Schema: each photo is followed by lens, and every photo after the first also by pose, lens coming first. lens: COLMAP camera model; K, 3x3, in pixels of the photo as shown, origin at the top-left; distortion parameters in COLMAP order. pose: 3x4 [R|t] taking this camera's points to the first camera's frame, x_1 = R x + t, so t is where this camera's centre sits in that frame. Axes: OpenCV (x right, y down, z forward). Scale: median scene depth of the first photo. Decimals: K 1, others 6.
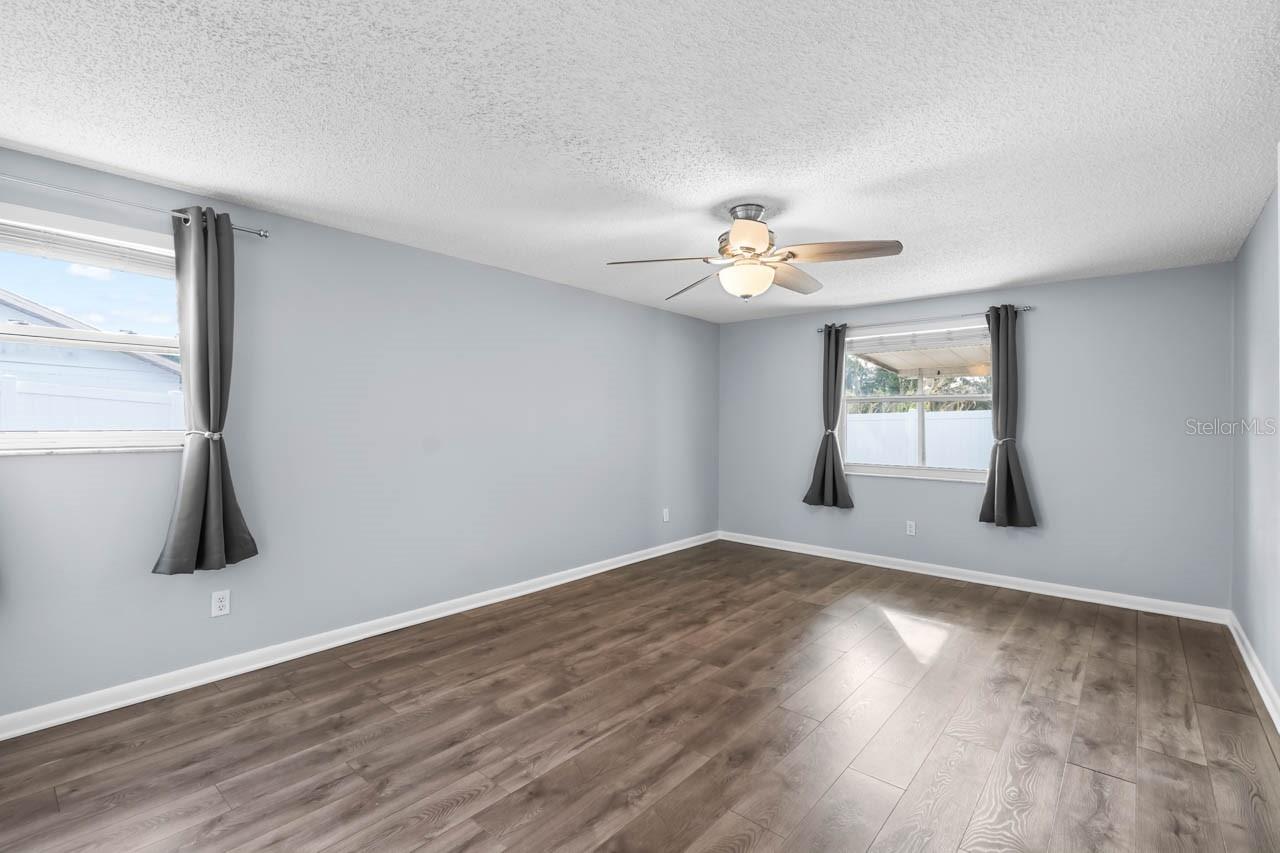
lens RADIAL K [[573.7, 0, 633.7], [0, 573.7, 422.8], [0, 0, 1]] dist [0.002855, -0.000738]
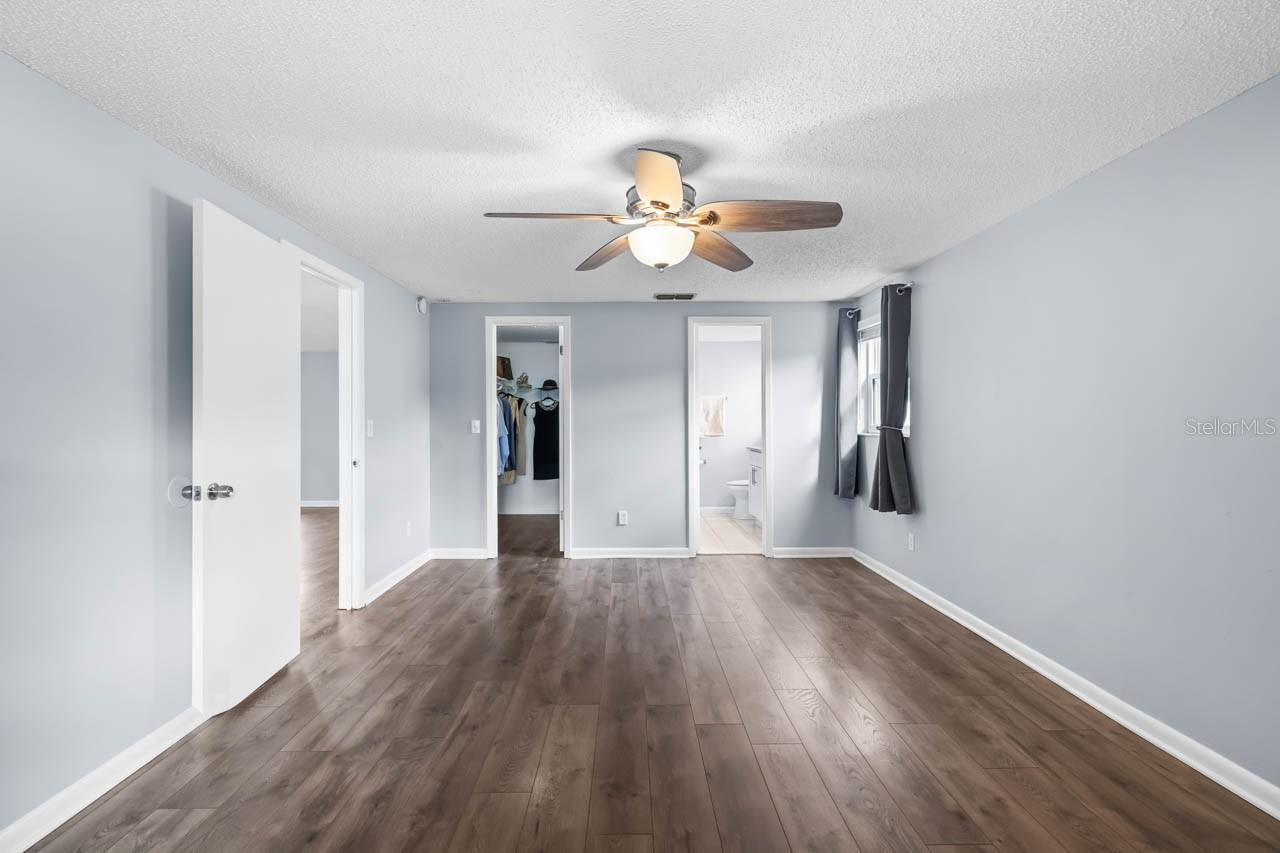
lens RADIAL K [[573.7, 0, 633.7], [0, 573.7, 422.8], [0, 0, 1]] dist [0.002855, -0.000738]
pose [[-0.745892, 0.001153, -0.666066, 0.623044], [-0.002160, 0.999989, 0.004150, 0.003083], [0.666063, 0.004534, -0.745881, 1.274814]]
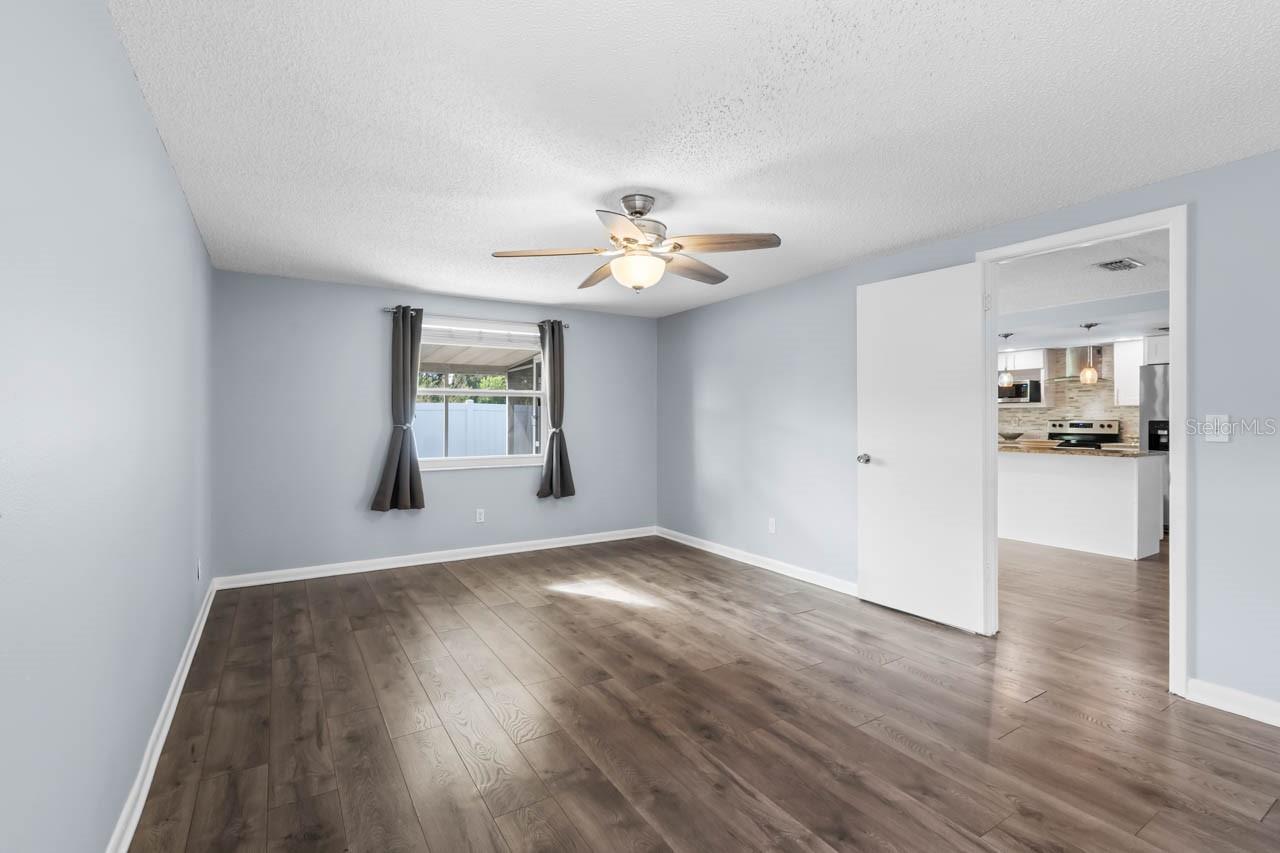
lens RADIAL K [[578.2, 0, 641.4], [0, 578.2, 402.9], [0, 0, 1]] dist [-0.001706, -0.000626]
pose [[0.286123, 0.015538, 0.958067, -0.615074], [0.004489, 0.999836, -0.017556, -0.003211], [-0.958182, 0.009324, 0.286006, 0.565997]]
